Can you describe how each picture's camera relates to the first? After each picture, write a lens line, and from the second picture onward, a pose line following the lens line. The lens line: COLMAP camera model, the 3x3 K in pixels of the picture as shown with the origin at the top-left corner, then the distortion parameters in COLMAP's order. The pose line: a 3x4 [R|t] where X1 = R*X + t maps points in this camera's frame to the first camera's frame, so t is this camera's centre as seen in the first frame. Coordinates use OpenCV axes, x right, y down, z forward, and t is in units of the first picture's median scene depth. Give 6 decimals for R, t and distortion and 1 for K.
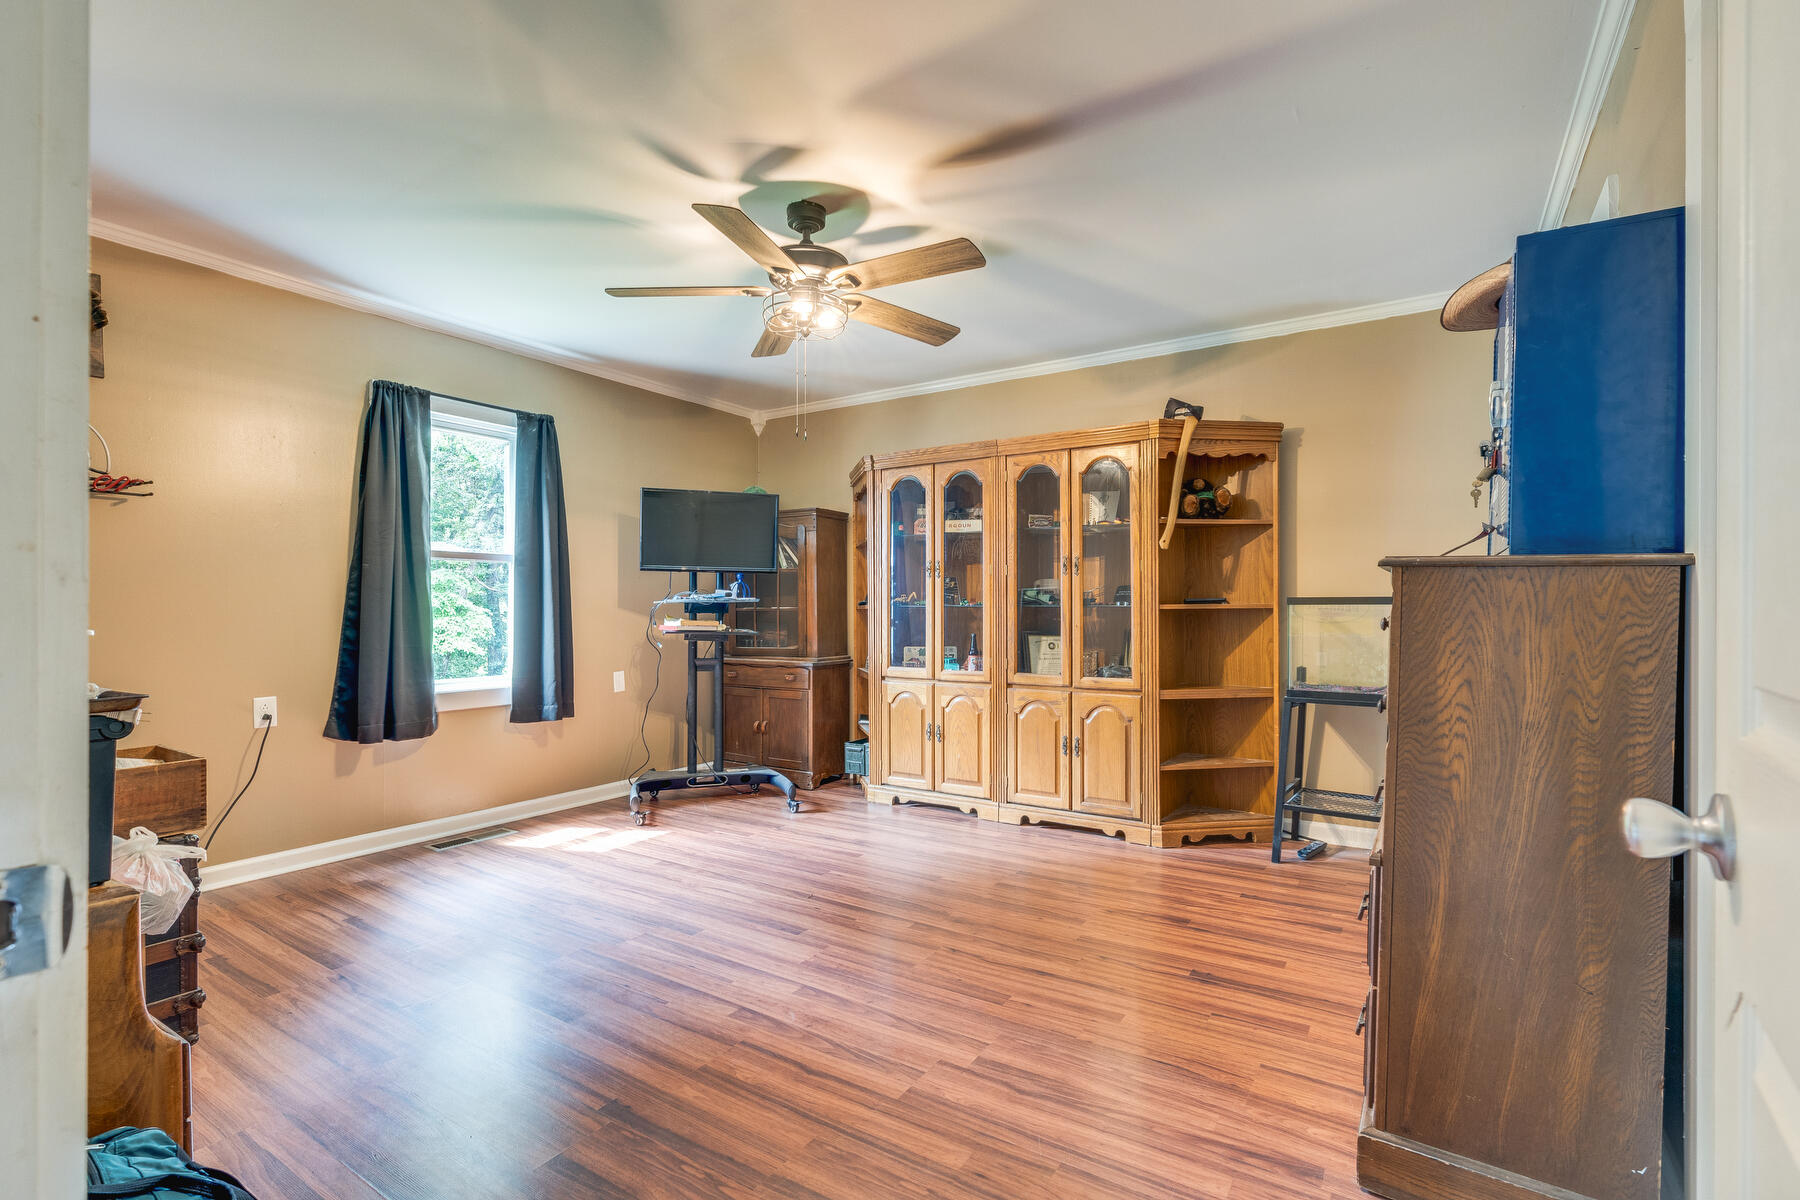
lens RADIAL K [[820.0, 0, 904.9], [0, 820.0, 614.5], [0, 0, 1]] dist [-0.012013, 0.001039]
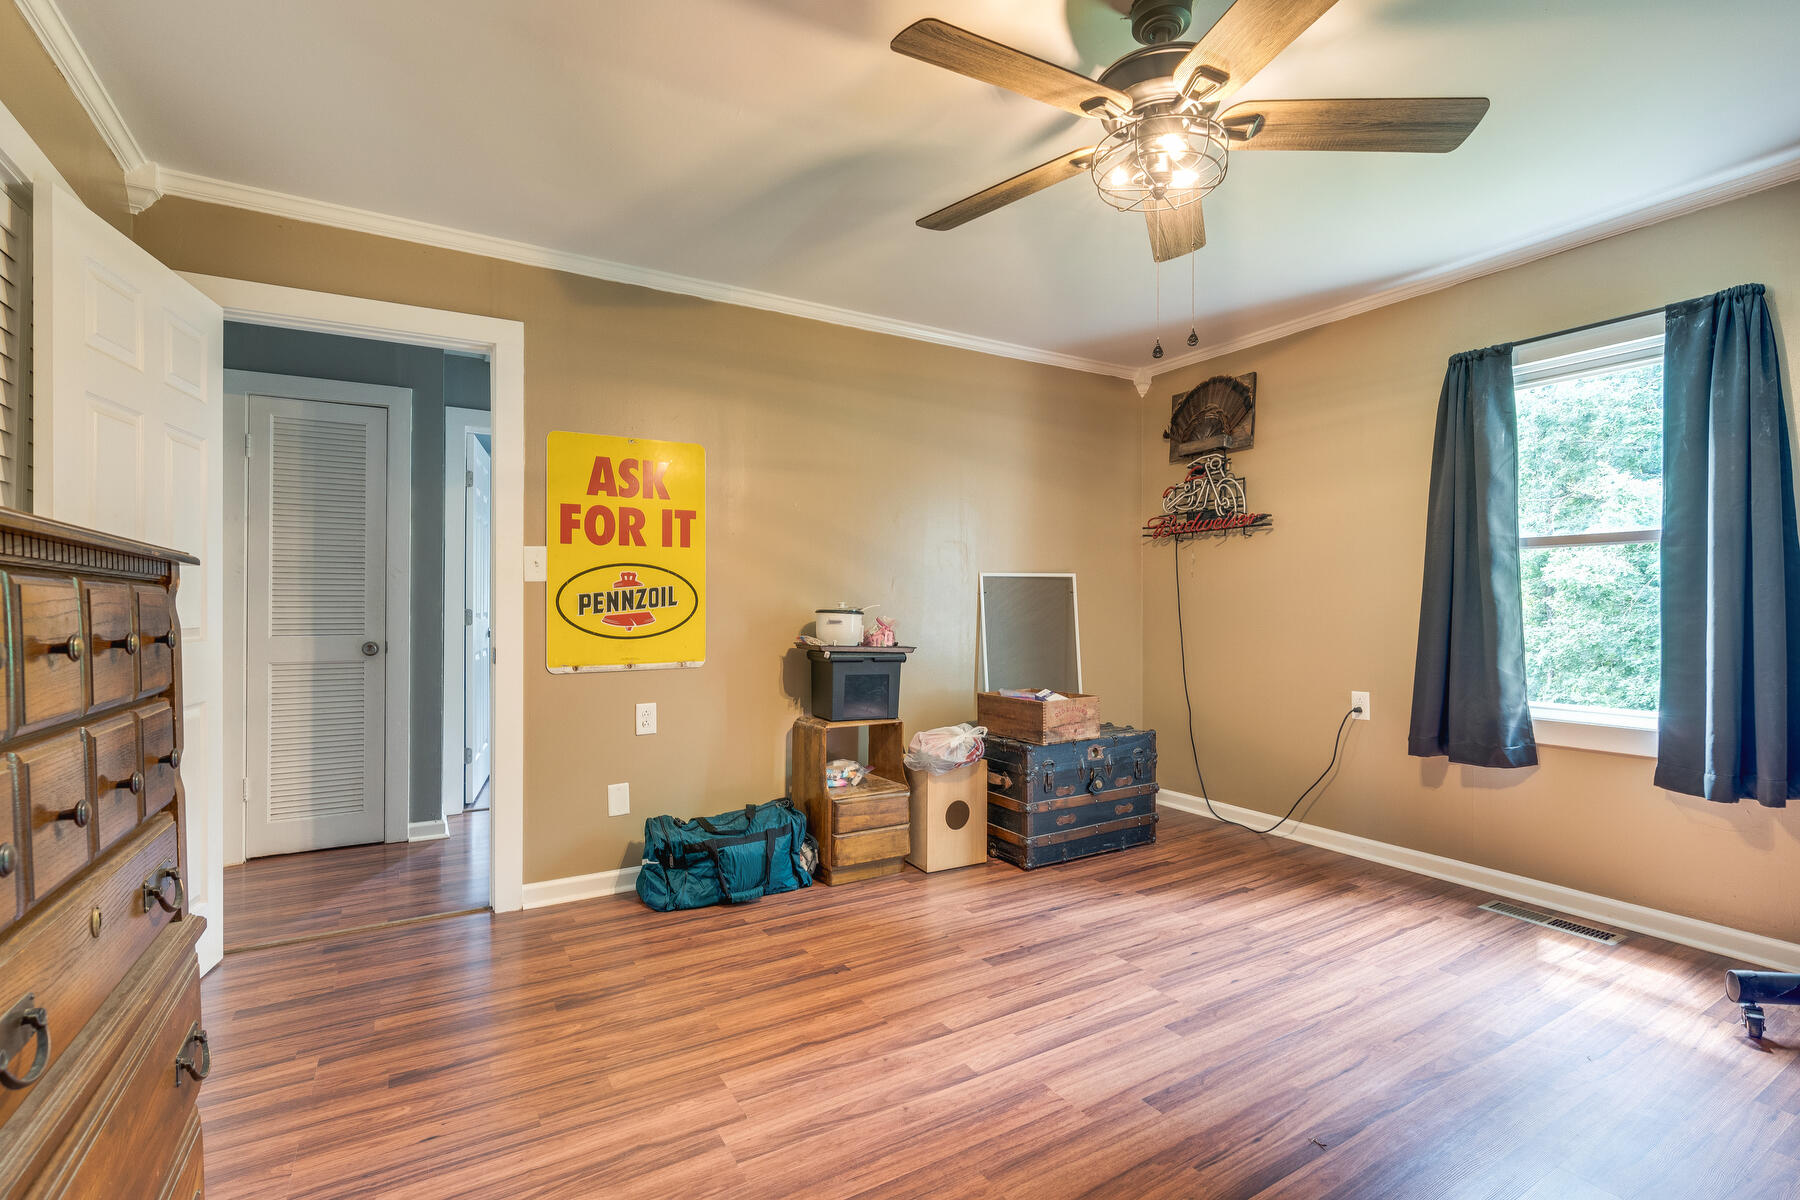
lens RADIAL K [[820.0, 0, 897.9], [0, 820.0, 600.1], [0, 0, 1]] dist [-0.012013, 0.001039]
pose [[-0.444633, -0.006733, -0.895688, 0.471844], [-0.010339, 0.999944, -0.002384, -0.011366], [0.895653, 0.008201, -0.444677, 0.941661]]
